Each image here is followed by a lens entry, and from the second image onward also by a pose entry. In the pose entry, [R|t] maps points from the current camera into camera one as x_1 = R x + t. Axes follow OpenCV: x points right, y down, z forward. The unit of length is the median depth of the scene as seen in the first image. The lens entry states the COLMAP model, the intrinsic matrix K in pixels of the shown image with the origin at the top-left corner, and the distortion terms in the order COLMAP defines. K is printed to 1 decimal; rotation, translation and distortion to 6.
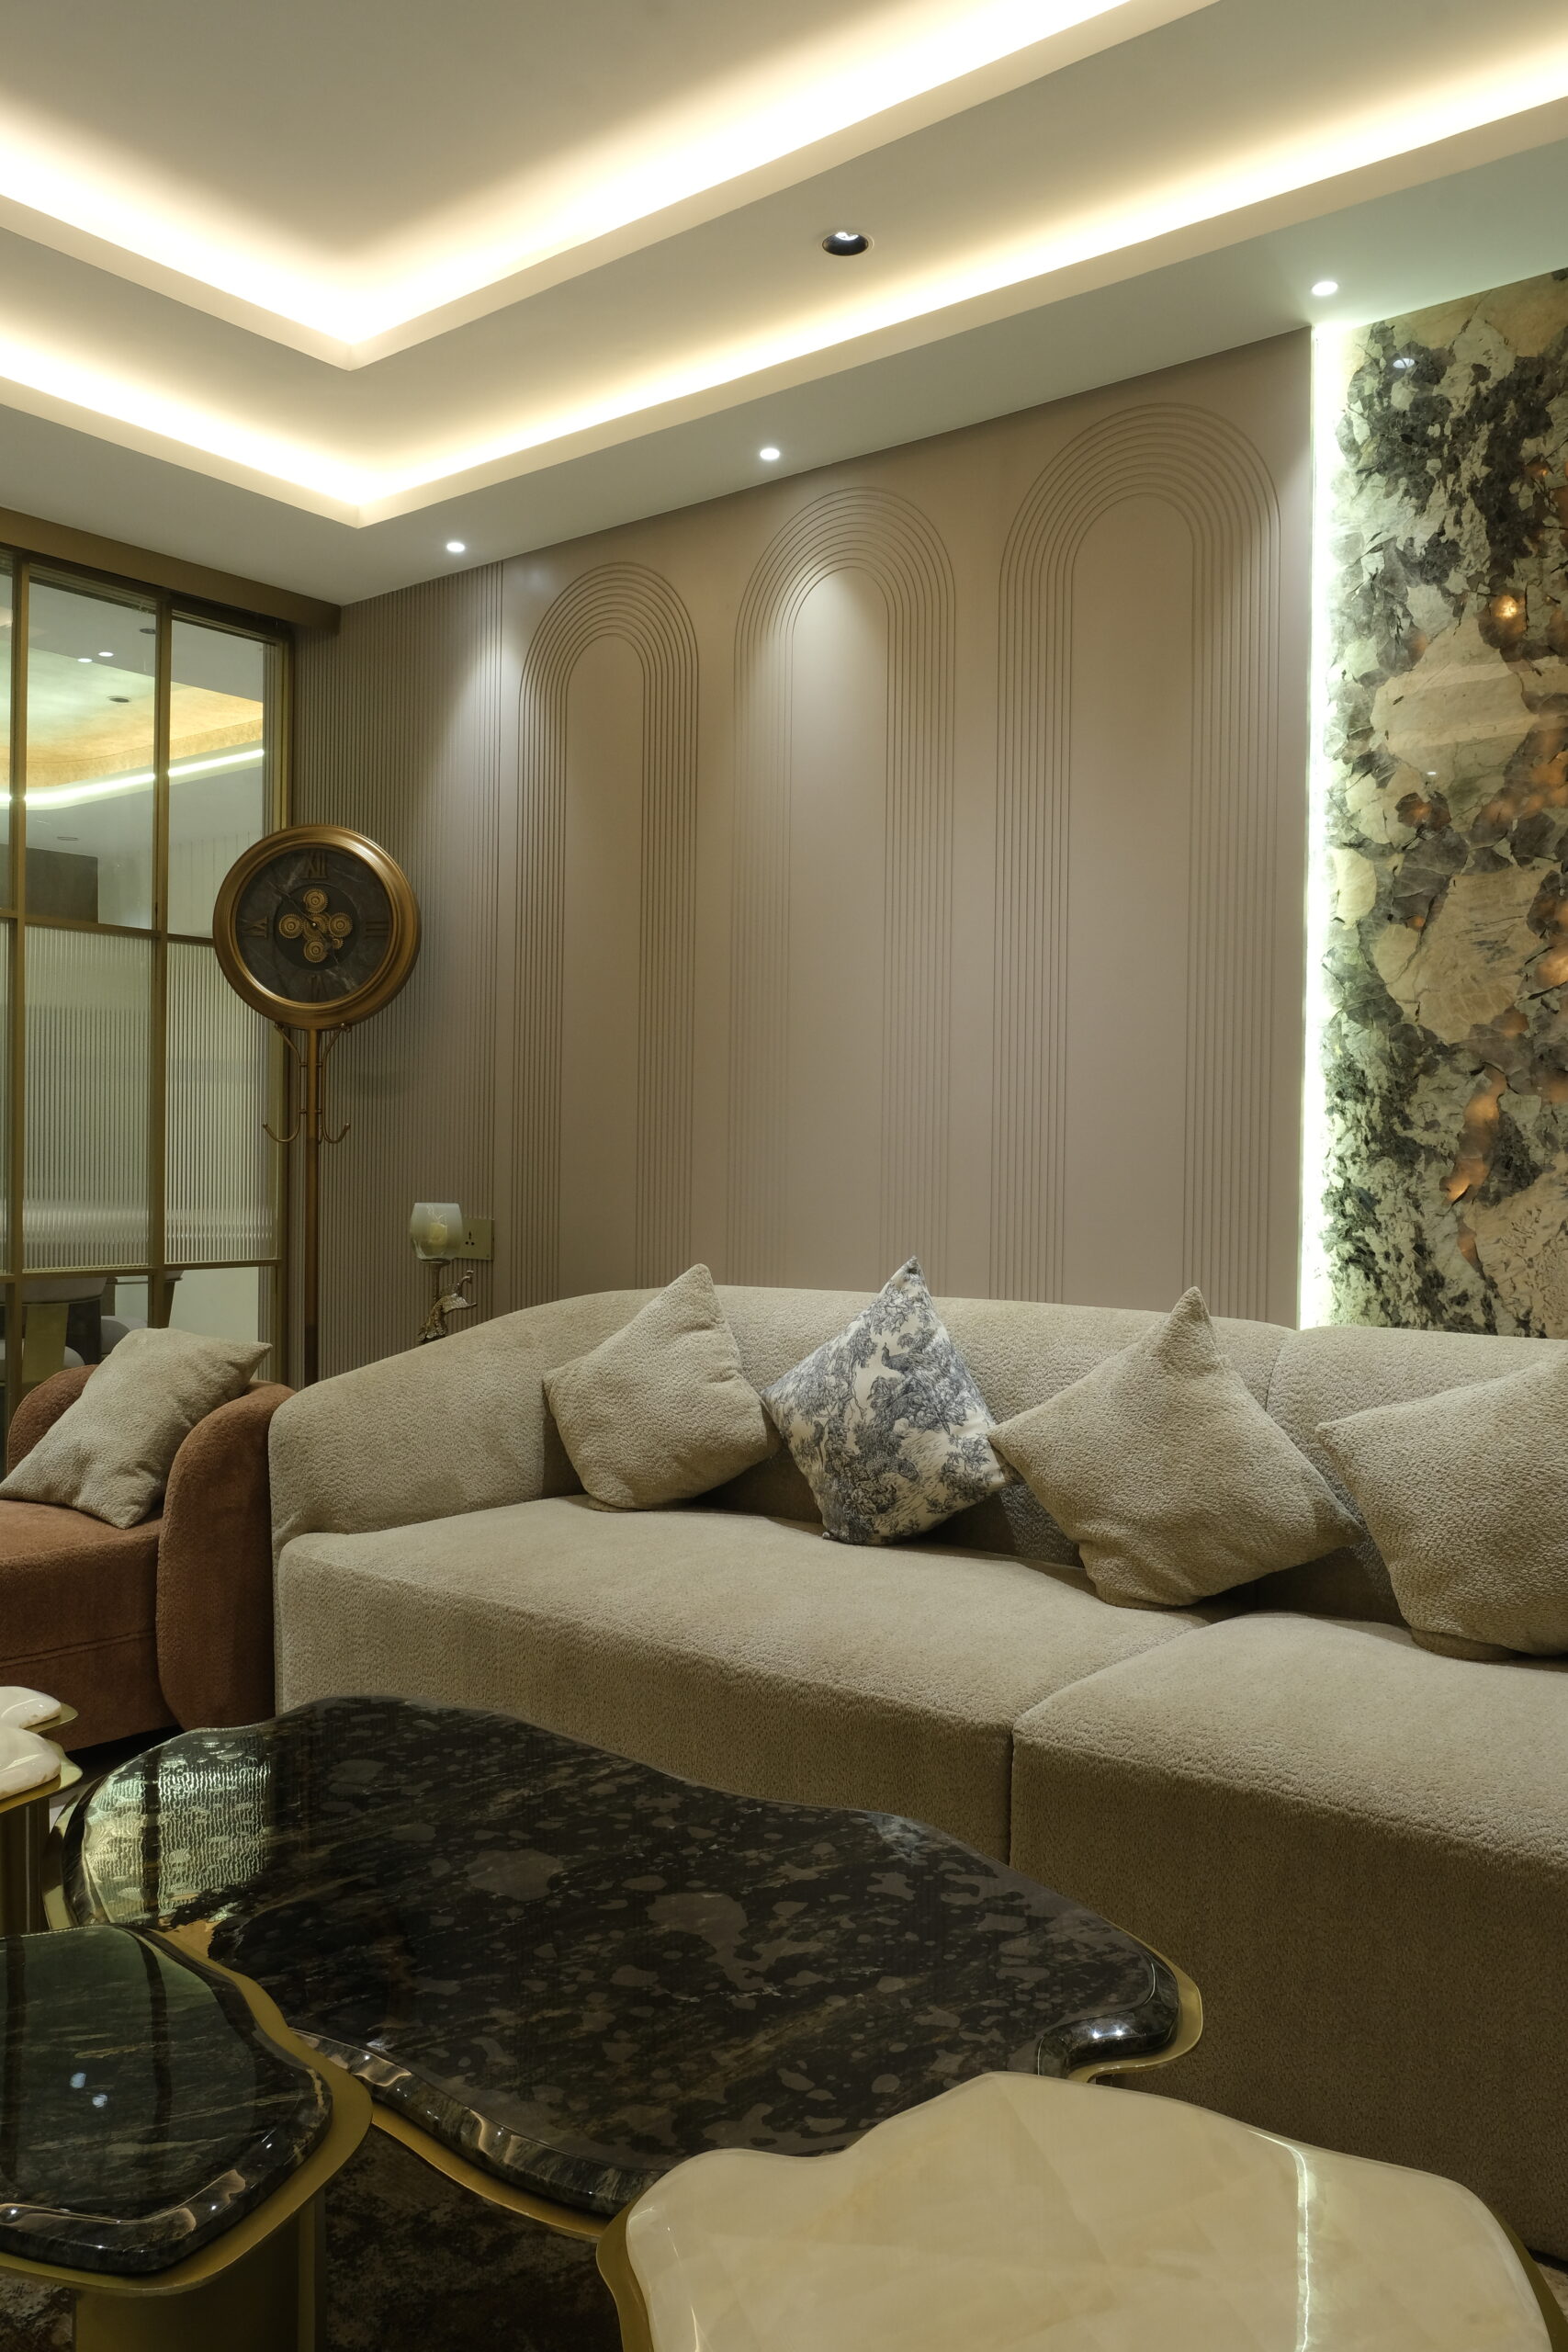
lens RADIAL K [[1799.8, 0, 781.7], [0, 1799.8, 1170.3], [0, 0, 1]] dist [-0.020005, 0.006010]
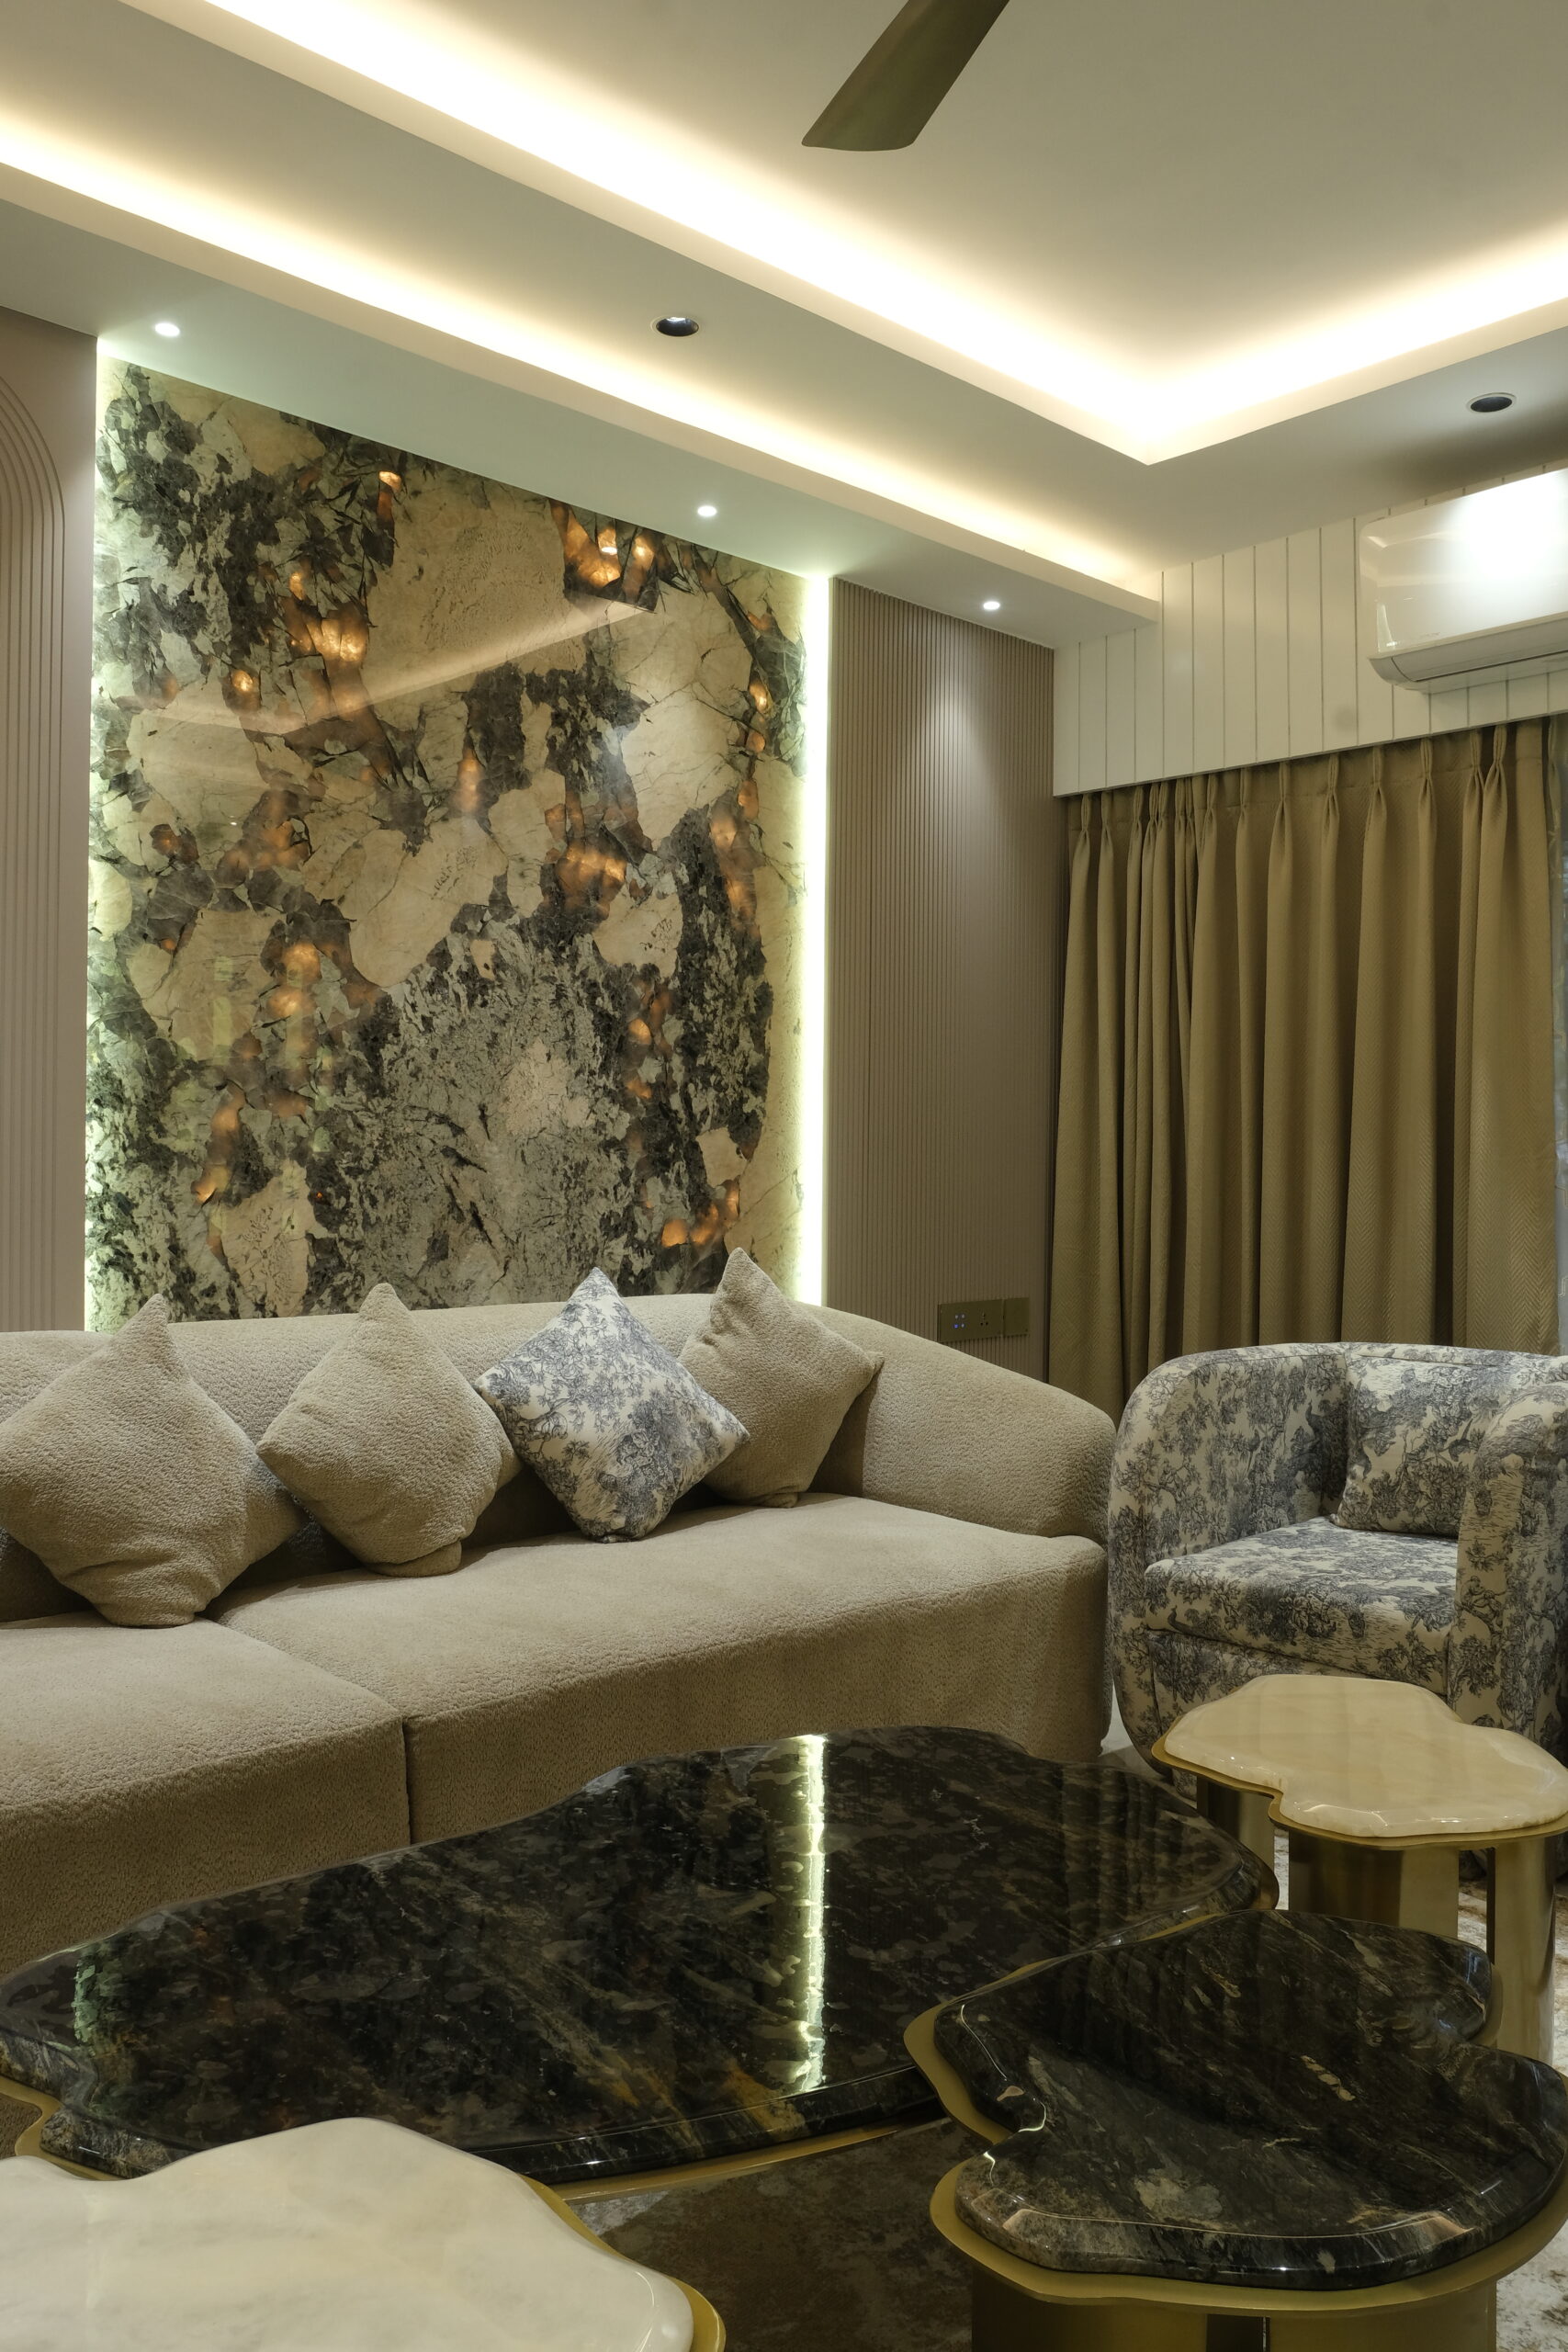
lens RADIAL K [[1799.8, 0, 780.8], [0, 1799.8, 1171.3], [0, 0, 1]] dist [-0.020005, 0.006010]
pose [[0.127440, -0.008491, 0.991810, -0.678048], [0.002897, 0.999962, 0.008188, -0.010429], [-0.991842, 0.001830, 0.127460, 0.506627]]
